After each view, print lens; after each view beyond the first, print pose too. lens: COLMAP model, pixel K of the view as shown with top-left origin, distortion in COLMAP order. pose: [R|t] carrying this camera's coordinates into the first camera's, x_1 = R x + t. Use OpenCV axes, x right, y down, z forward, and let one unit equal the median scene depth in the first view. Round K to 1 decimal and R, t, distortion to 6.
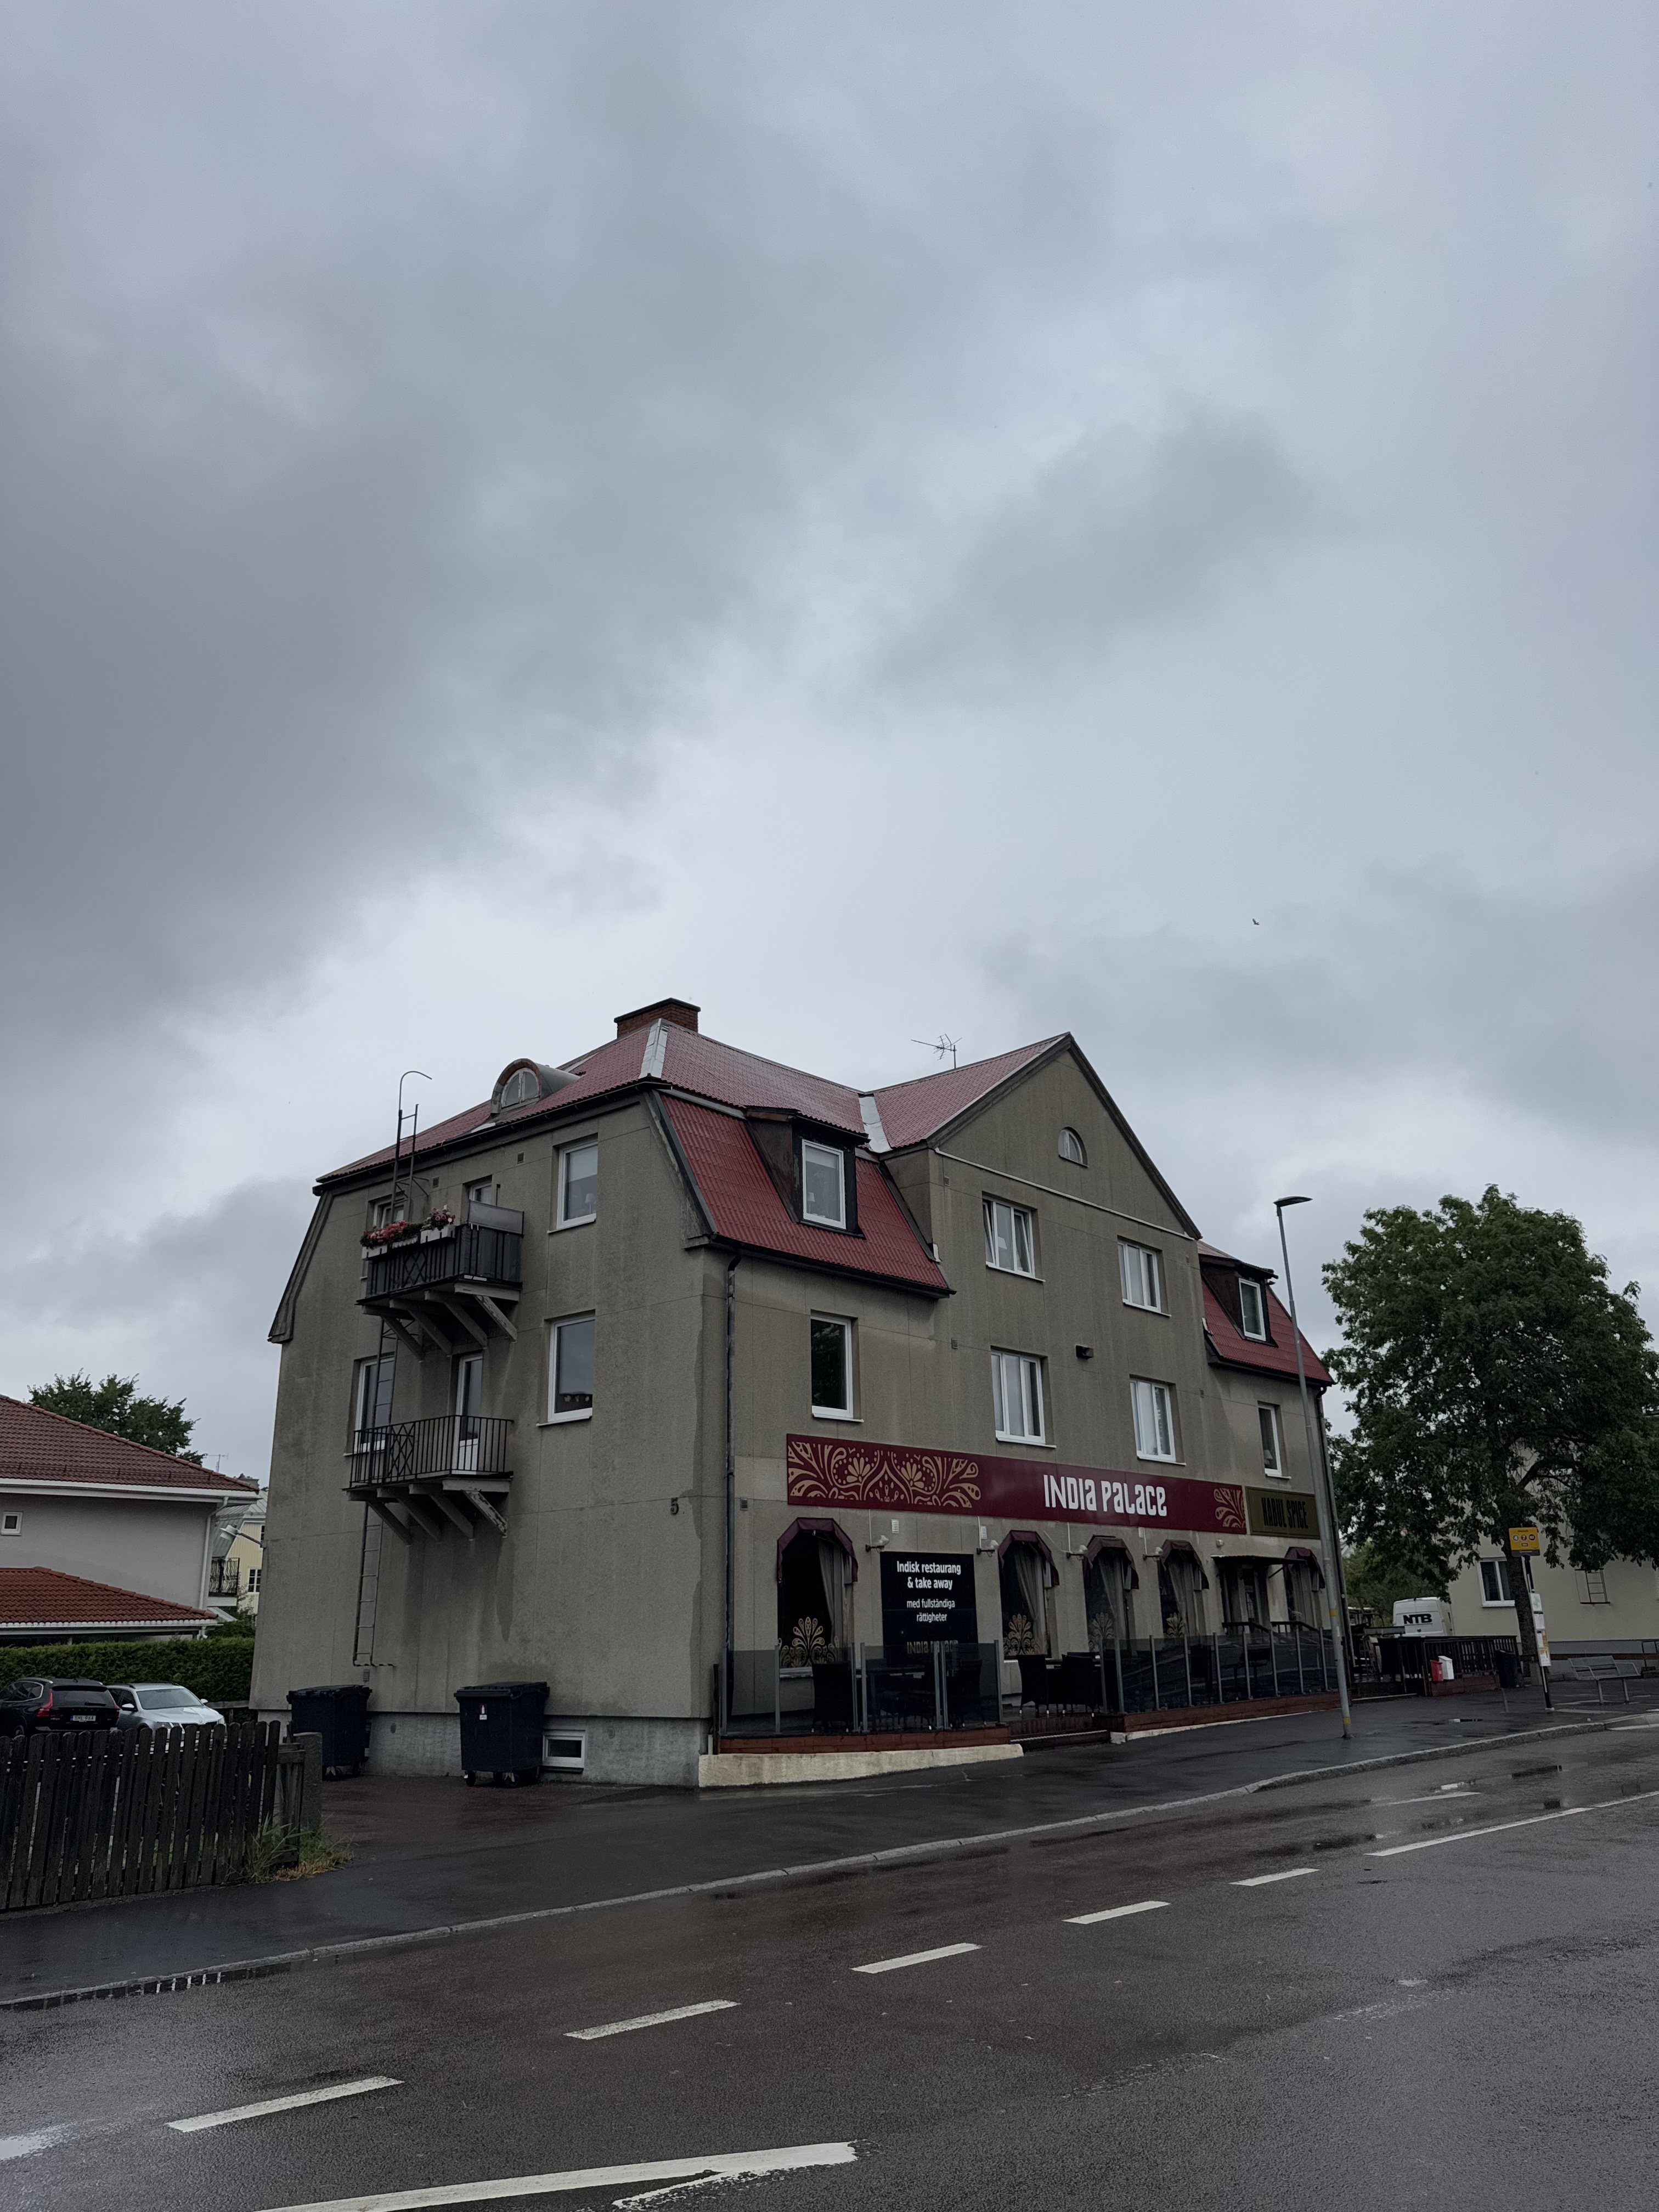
lens RADIAL K [[1573.9, 0, 829.5], [0, 1573.9, 1106.0], [0, 0, 1]] dist [0.003176, -0.000649]
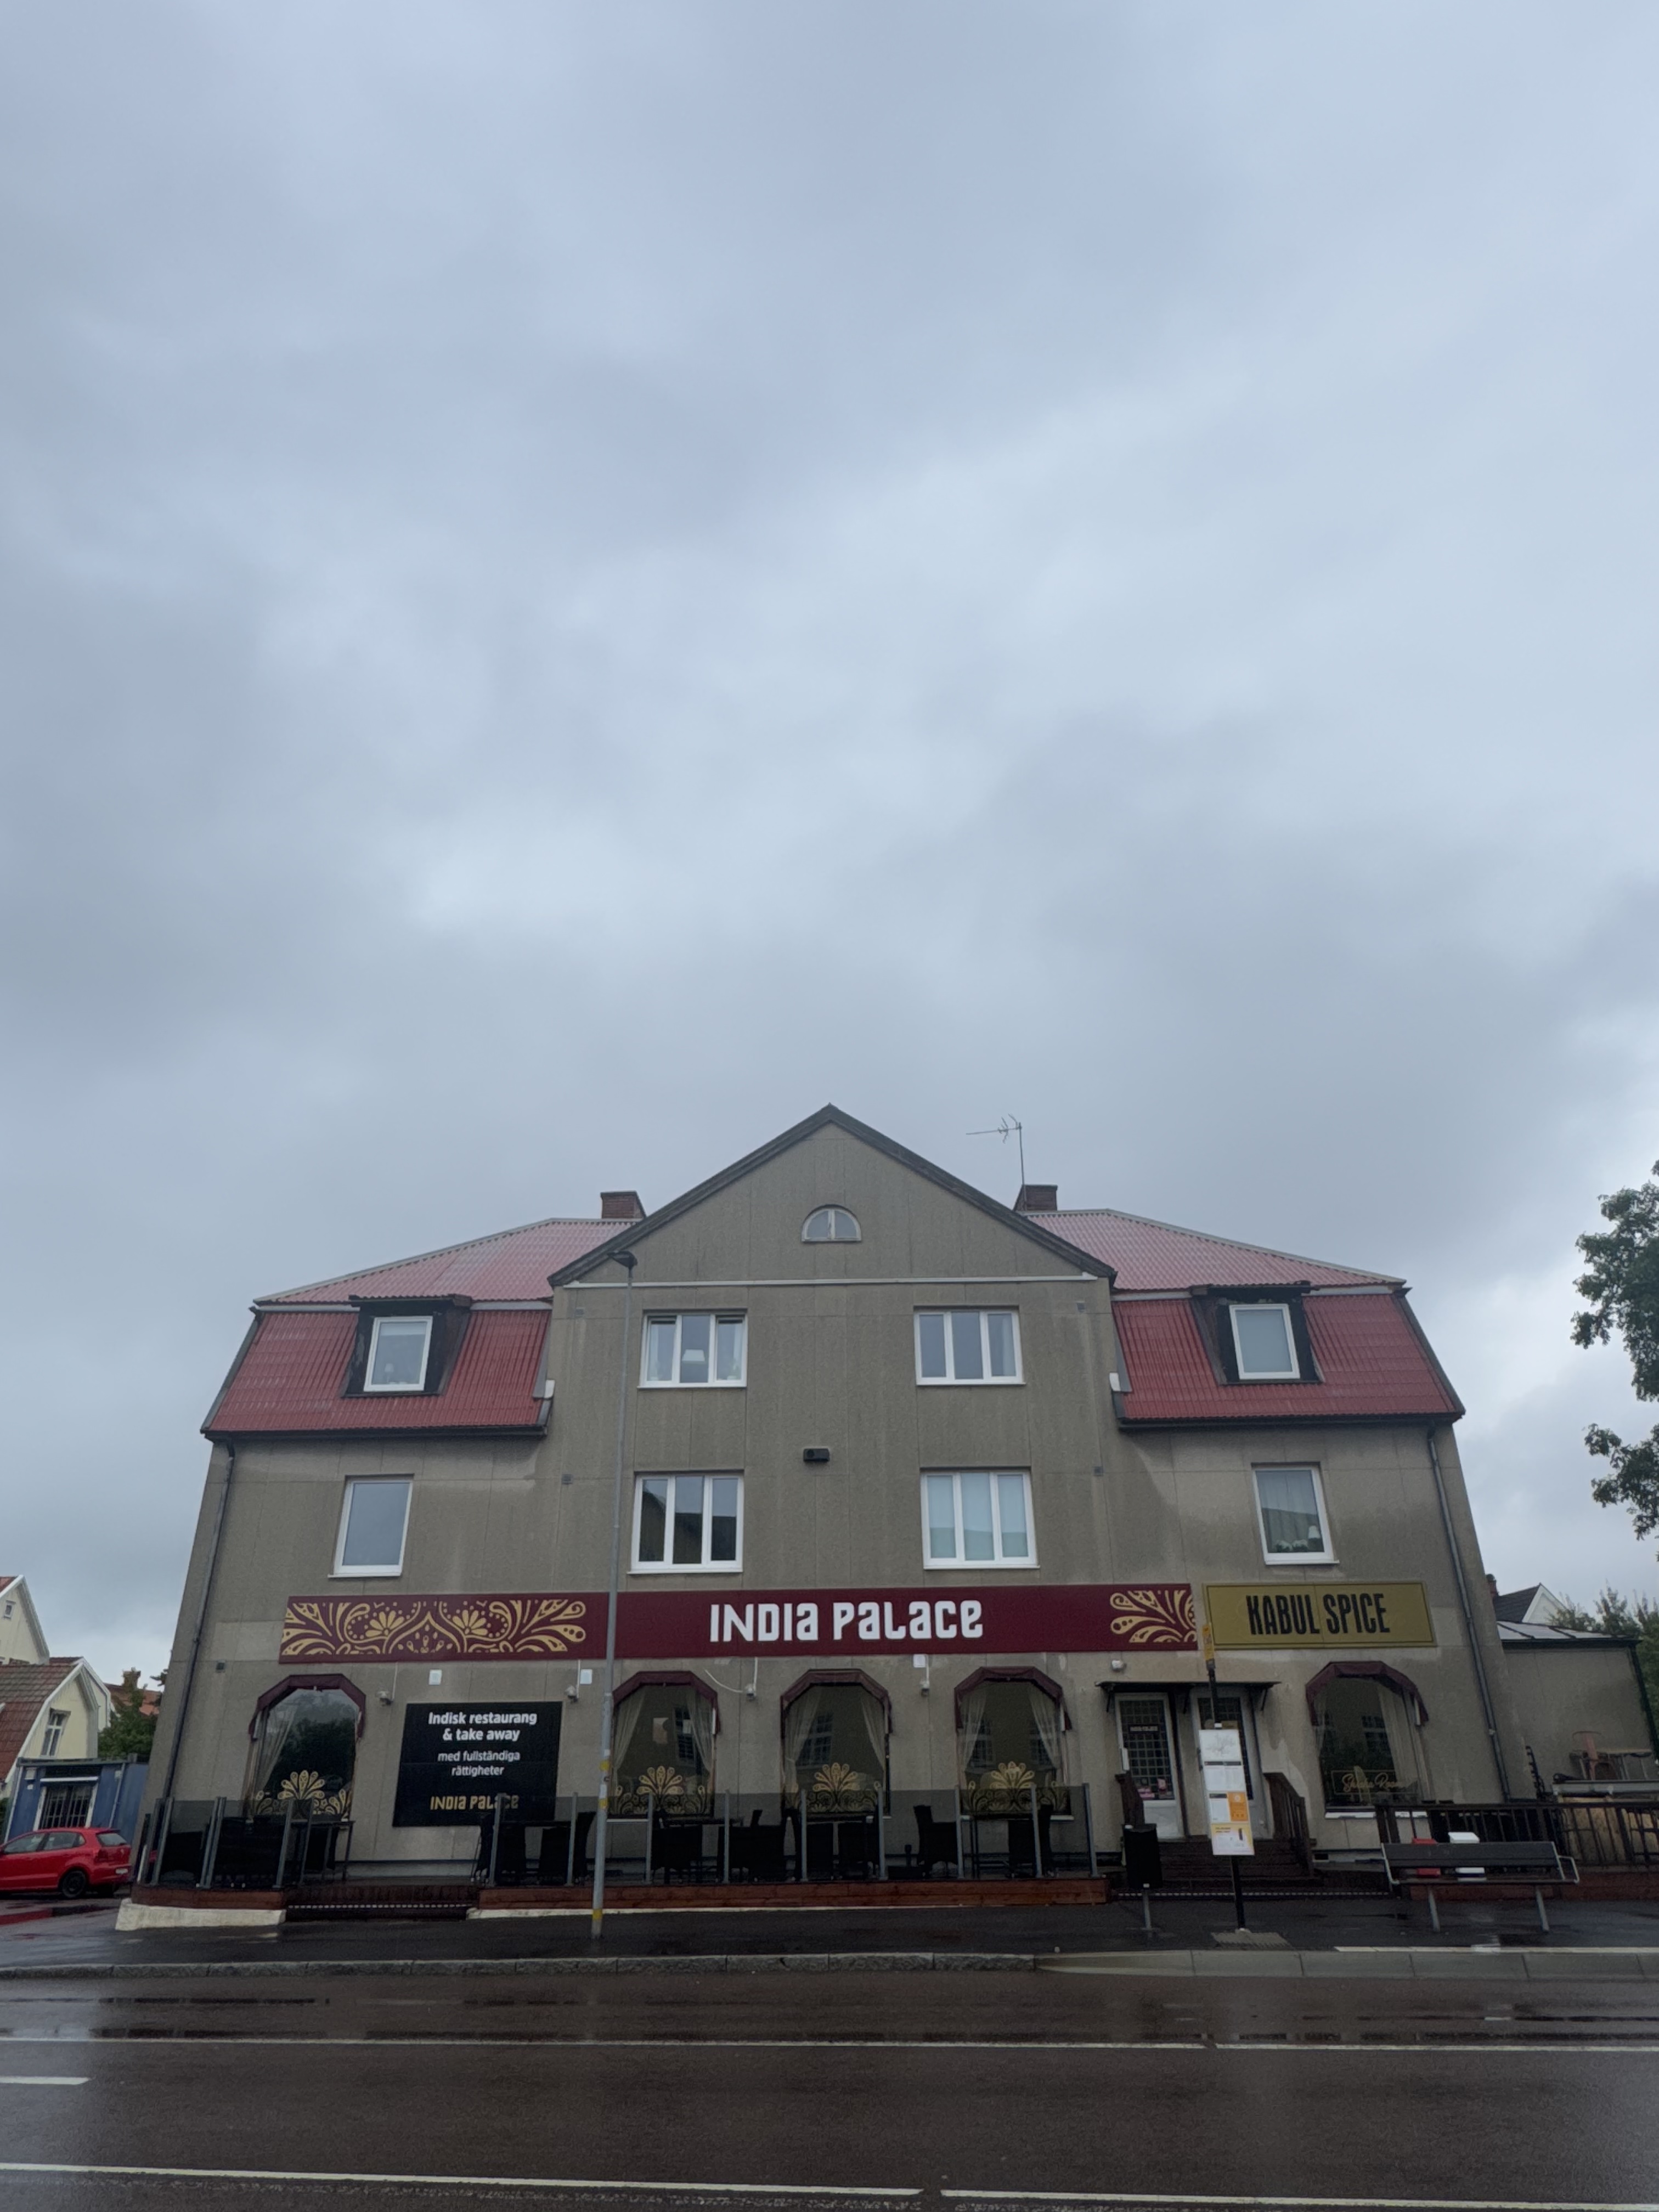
lens RADIAL K [[1375.1, 0, 829.5], [0, 1375.1, 1106.0], [0, 0, 1]] dist [-0.022534, -0.001271]
pose [[0.657010, -0.319022, -0.683054, 0.862482], [0.240177, 0.947414, -0.211473, 0.153966], [0.714600, -0.025114, 0.699083, 0.534523]]
